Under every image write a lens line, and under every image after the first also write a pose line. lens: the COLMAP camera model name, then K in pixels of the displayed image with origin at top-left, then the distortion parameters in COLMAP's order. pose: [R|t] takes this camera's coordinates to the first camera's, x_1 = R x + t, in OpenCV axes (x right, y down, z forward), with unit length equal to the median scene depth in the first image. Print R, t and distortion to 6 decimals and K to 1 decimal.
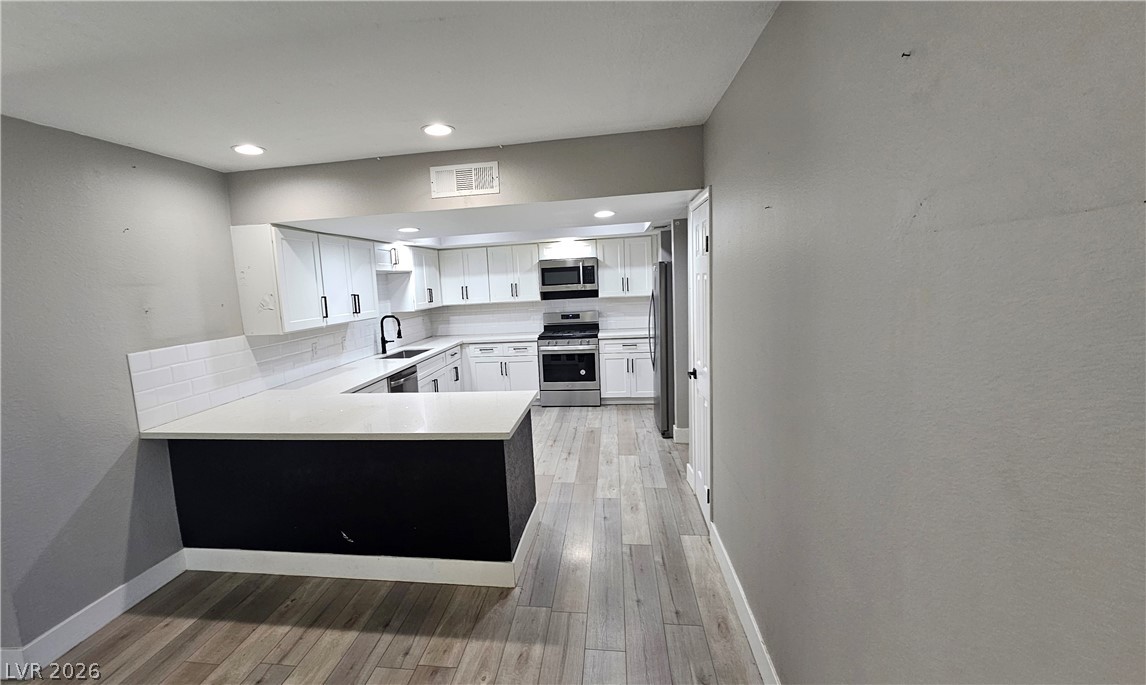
lens RADIAL K [[496.8, 0, 531.0], [0, 496.8, 340.3], [0, 0, 1]] dist [-0.000938, 0.000095]
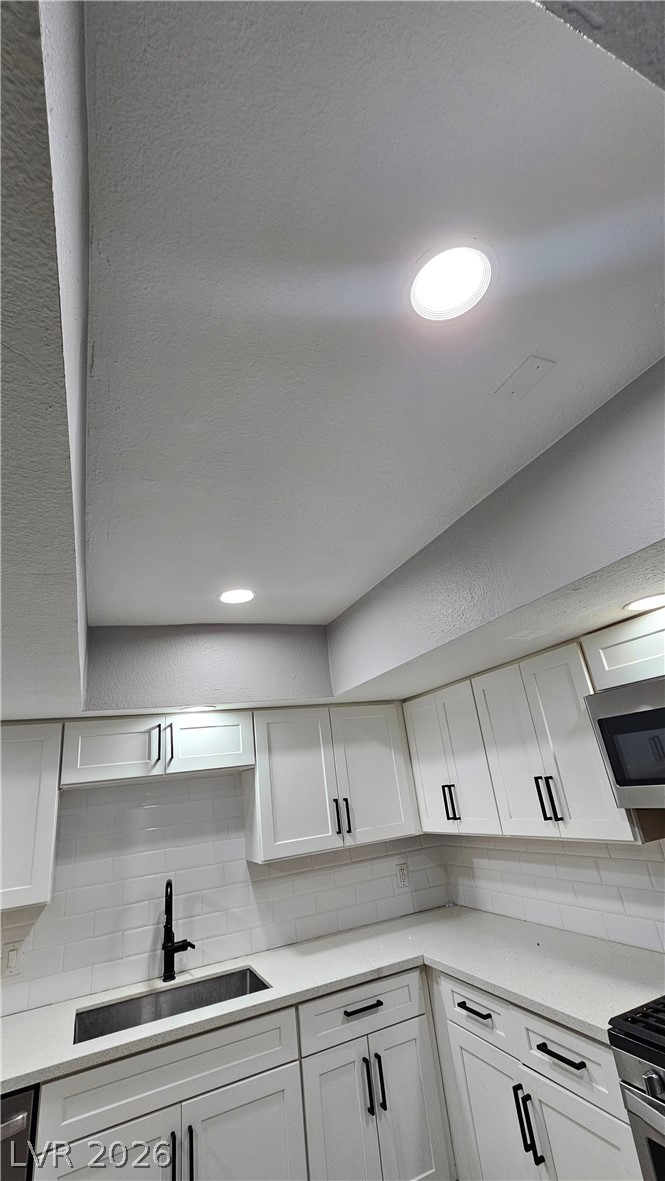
lens RADIAL K [[509.6, 0, 330.8], [0, 509.6, 585.8], [0, 0, 1]] dist [-0.003551, 0.001856]
pose [[0.547165, -0.312815, -0.776375, 0.221519], [-0.016066, 0.923445, -0.383395, -0.120183], [0.836871, 0.222254, 0.500251, 0.837224]]
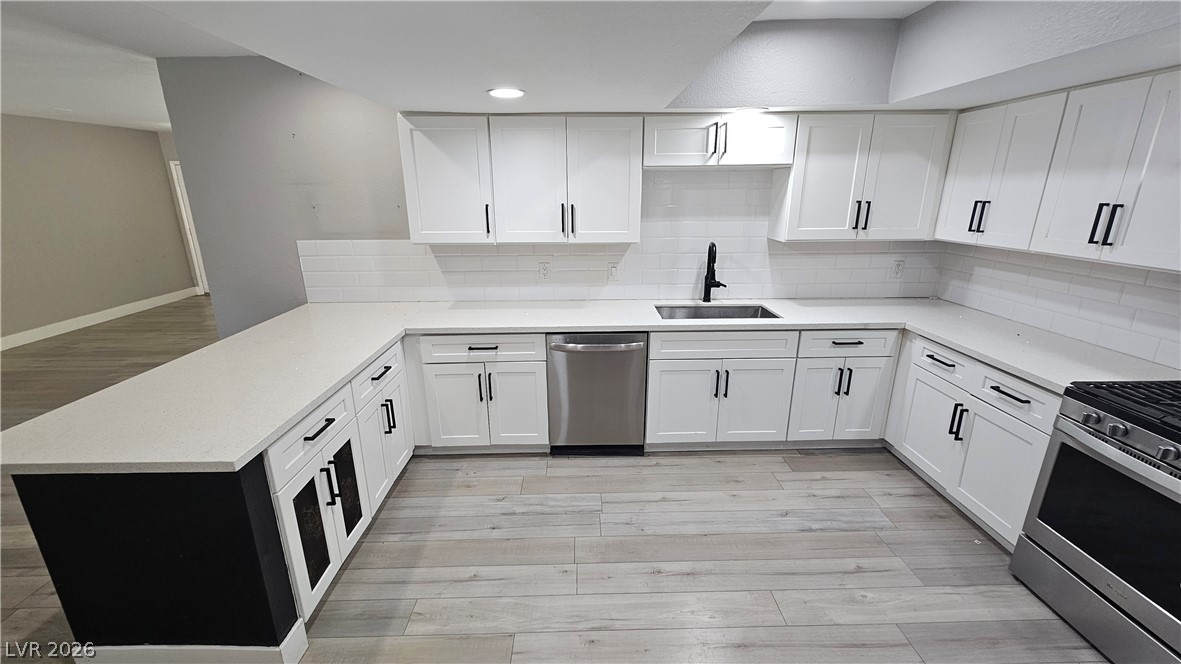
lens RADIAL K [[481.2, 0, 589.5], [0, 481.2, 333.5], [0, 0, 1]] dist [0.002329, -0.001596]
pose [[0.179934, 0.330173, -0.926612, 0.264744], [-0.120955, 0.942264, 0.312263, -0.110385], [0.976214, 0.055892, 0.209481, 0.737875]]
